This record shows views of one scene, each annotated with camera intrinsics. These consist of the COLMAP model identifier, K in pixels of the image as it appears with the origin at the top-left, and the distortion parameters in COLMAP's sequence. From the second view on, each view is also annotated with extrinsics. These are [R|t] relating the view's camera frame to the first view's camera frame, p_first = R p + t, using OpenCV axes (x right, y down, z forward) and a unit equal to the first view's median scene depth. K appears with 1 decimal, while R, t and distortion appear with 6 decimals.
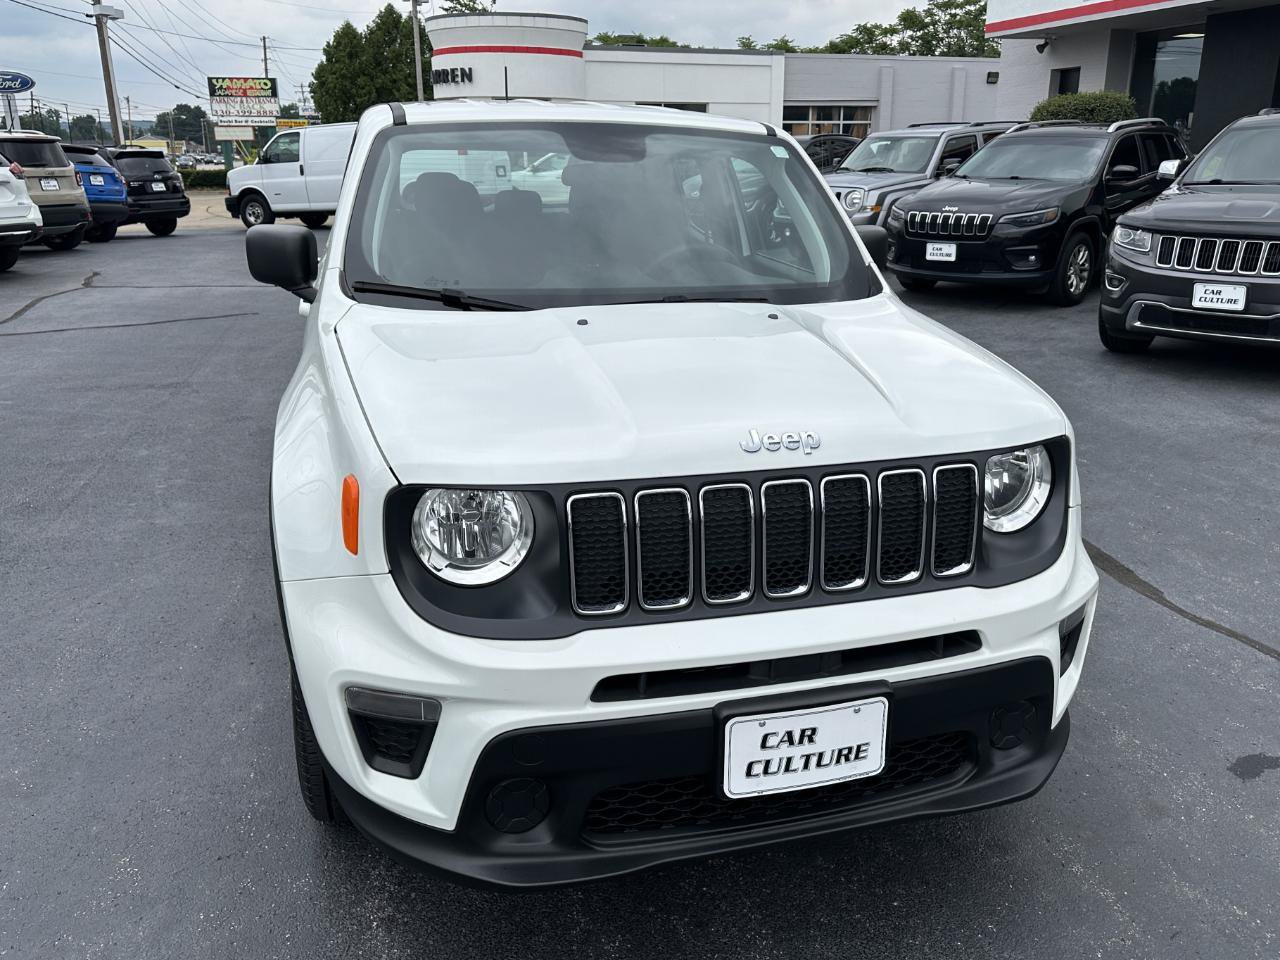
lens RADIAL K [[970.2, 0, 649.1], [0, 970.2, 464.8], [0, 0, 1]] dist [0.055536, -0.066771]
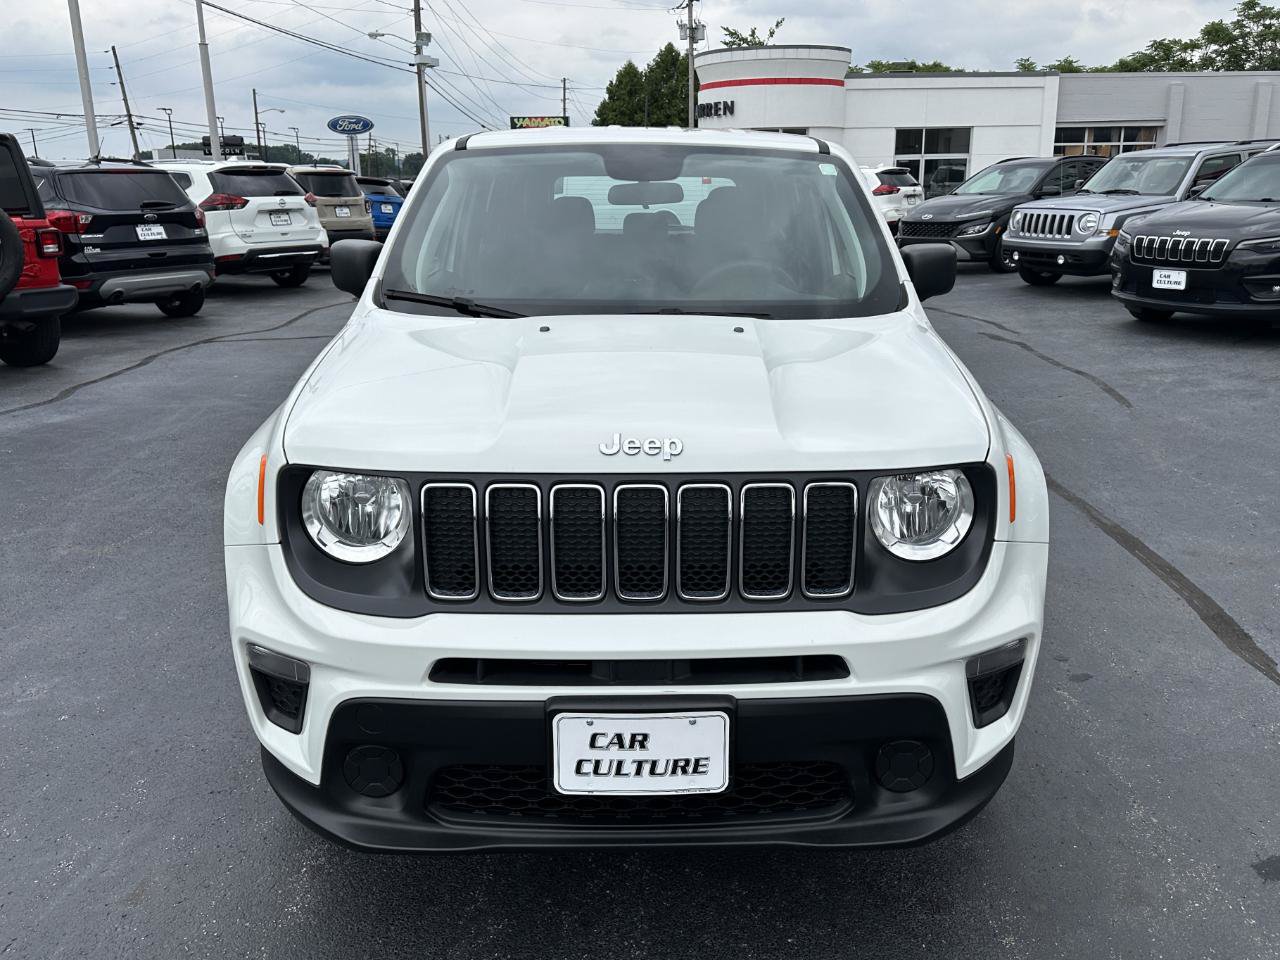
lens RADIAL K [[966.3, 0, 662.0], [0, 966.3, 449.3], [0, 0, 1]] dist [0.048760, -0.047780]
pose [[0.967542, 0.058660, -0.245809, 0.375893], [-0.068366, 0.997174, -0.031135, 0.007969], [0.243288, 0.046929, 0.968818, 0.024938]]
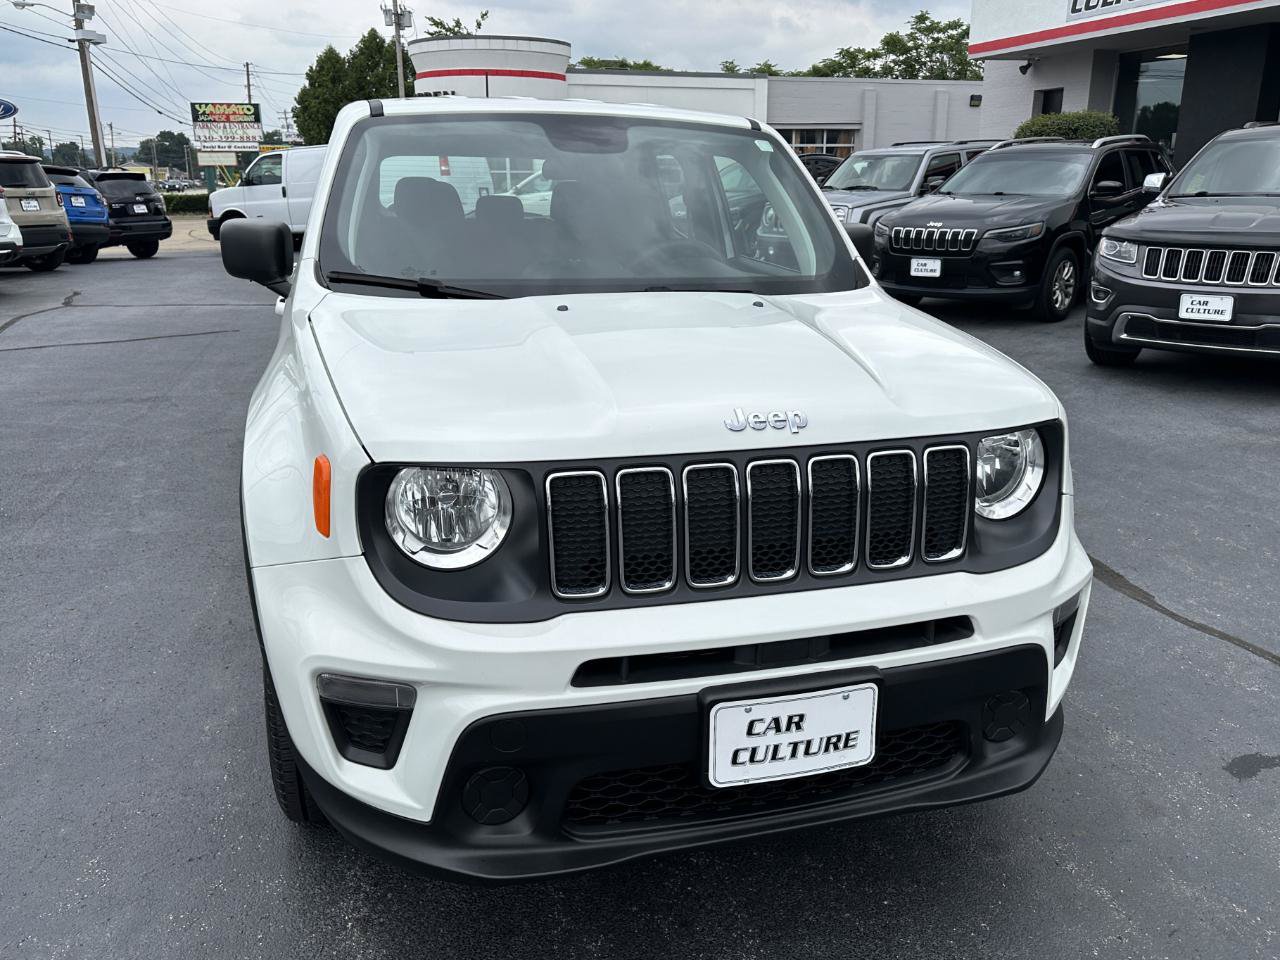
lens RADIAL K [[970.8, 0, 636.0], [0, 970.8, 485.8], [0, 0, 1]] dist [0.055438, -0.066204]
pose [[0.999994, -0.002166, 0.002765, 0.002023], [0.002179, 0.999987, -0.004513, 0.042554], [-0.002755, 0.004519, 0.999986, 0.028223]]
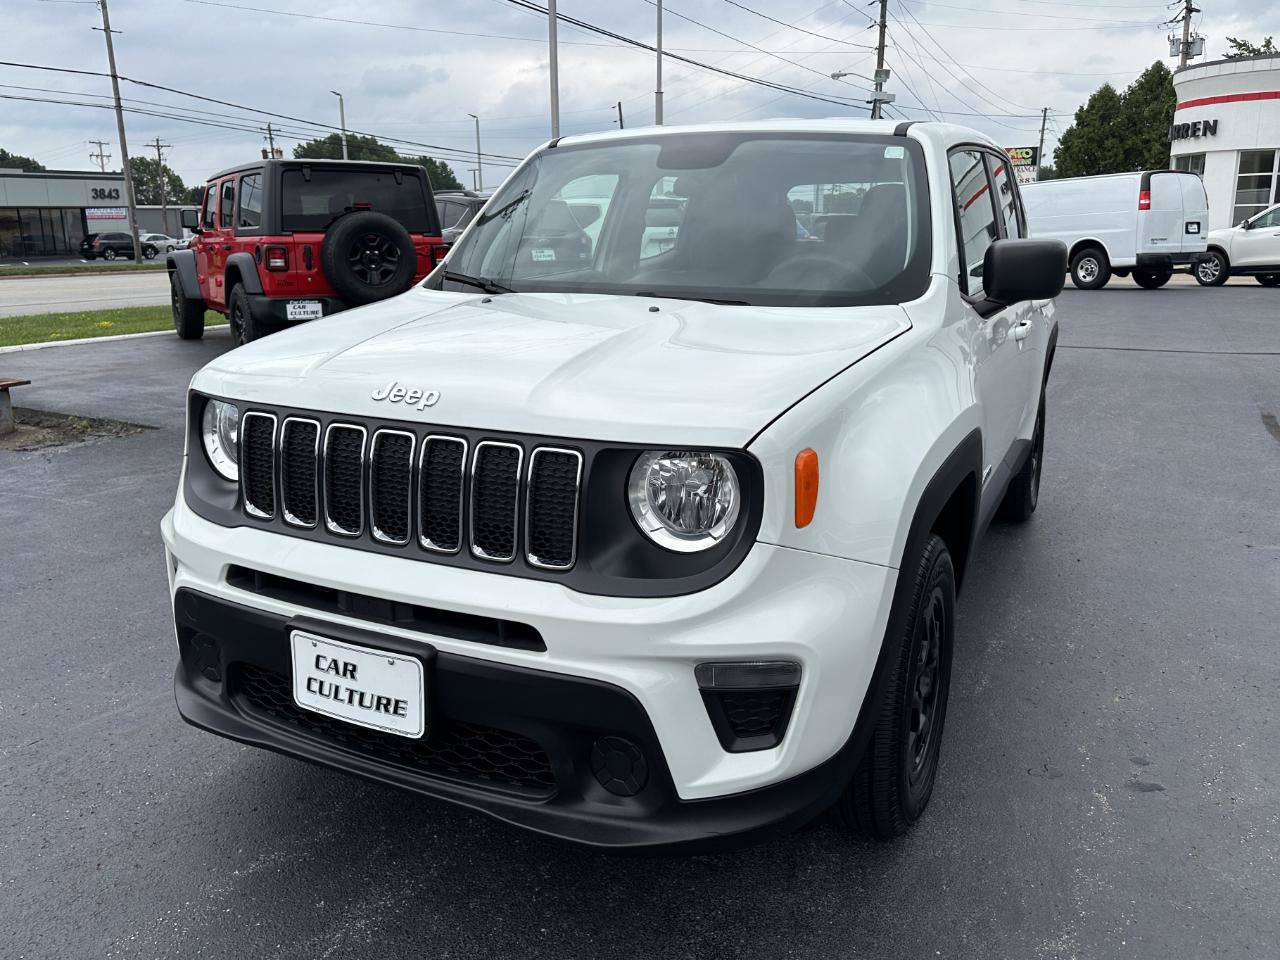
lens RADIAL K [[965.6, 0, 643.3], [0, 965.6, 474.5], [0, 0, 1]] dist [0.045686, -0.059438]
pose [[0.750205, 0.158178, -0.642006, 0.942815], [-0.192096, 0.981224, 0.017284, -0.006667], [0.632686, 0.110360, 0.766504, 0.343634]]
